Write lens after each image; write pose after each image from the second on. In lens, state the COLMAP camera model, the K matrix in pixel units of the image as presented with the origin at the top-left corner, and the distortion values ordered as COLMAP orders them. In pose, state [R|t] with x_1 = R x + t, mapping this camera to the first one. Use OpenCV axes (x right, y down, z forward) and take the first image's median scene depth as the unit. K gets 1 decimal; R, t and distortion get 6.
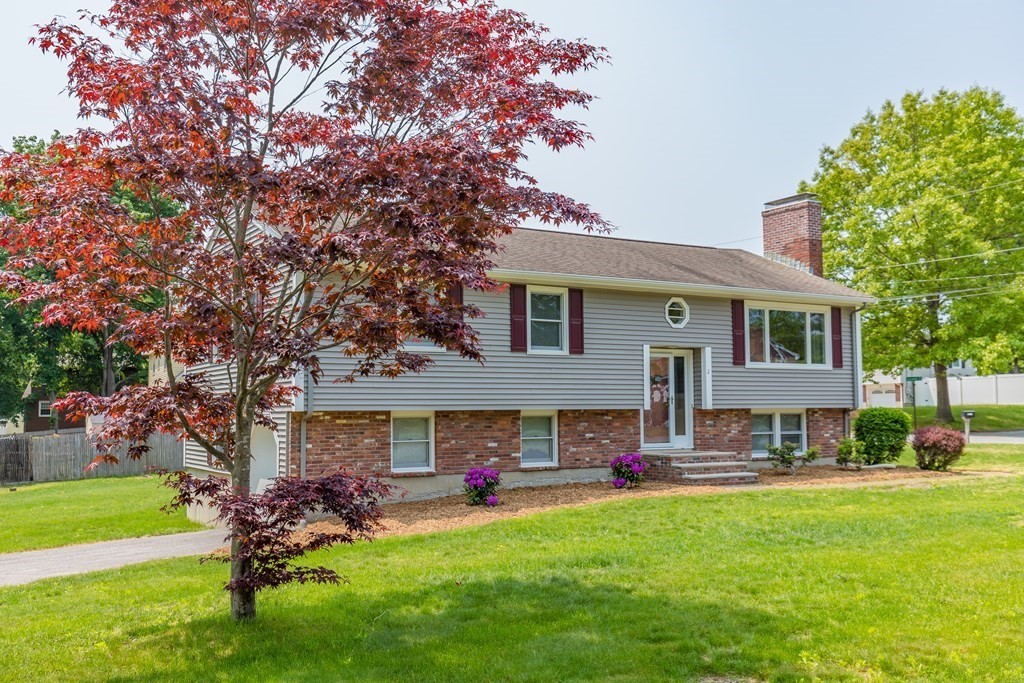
lens RADIAL K [[981.5, 0, 515.0], [0, 981.5, 345.6], [0, 0, 1]] dist [0.000337, 0.000000]
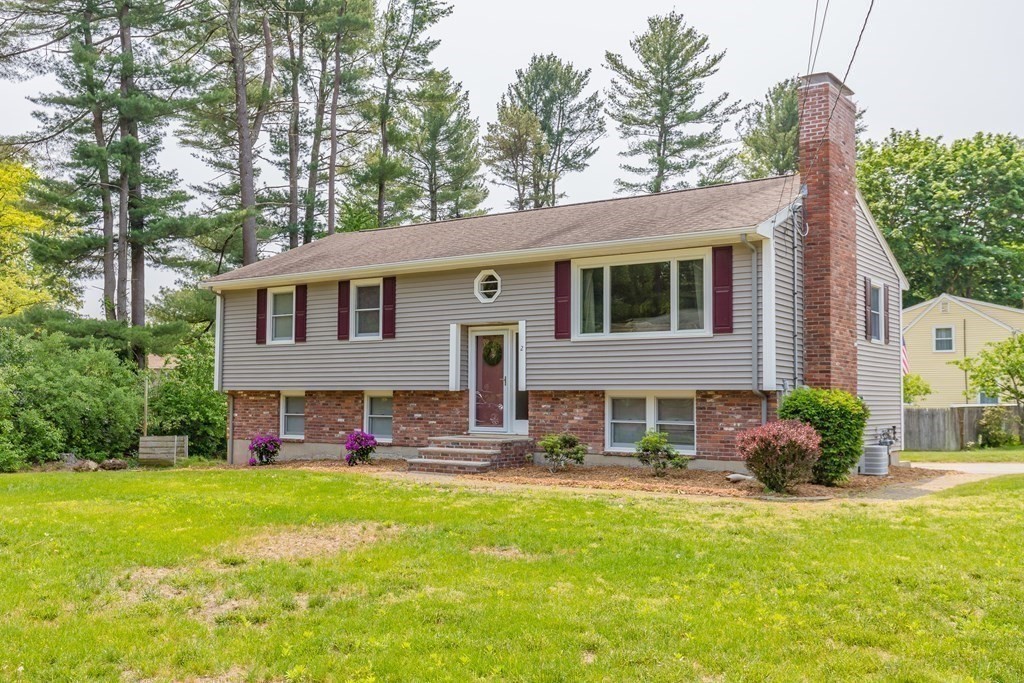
lens RADIAL K [[981.5, 0, 514.8], [0, 981.5, 338.2], [0, 0, 1]] dist [0.000337, 0.000000]
pose [[0.394477, -0.049487, -0.917572, 1.052315], [0.049880, 0.998230, -0.032393, 0.047946], [0.917551, -0.032991, 0.396247, 0.676117]]
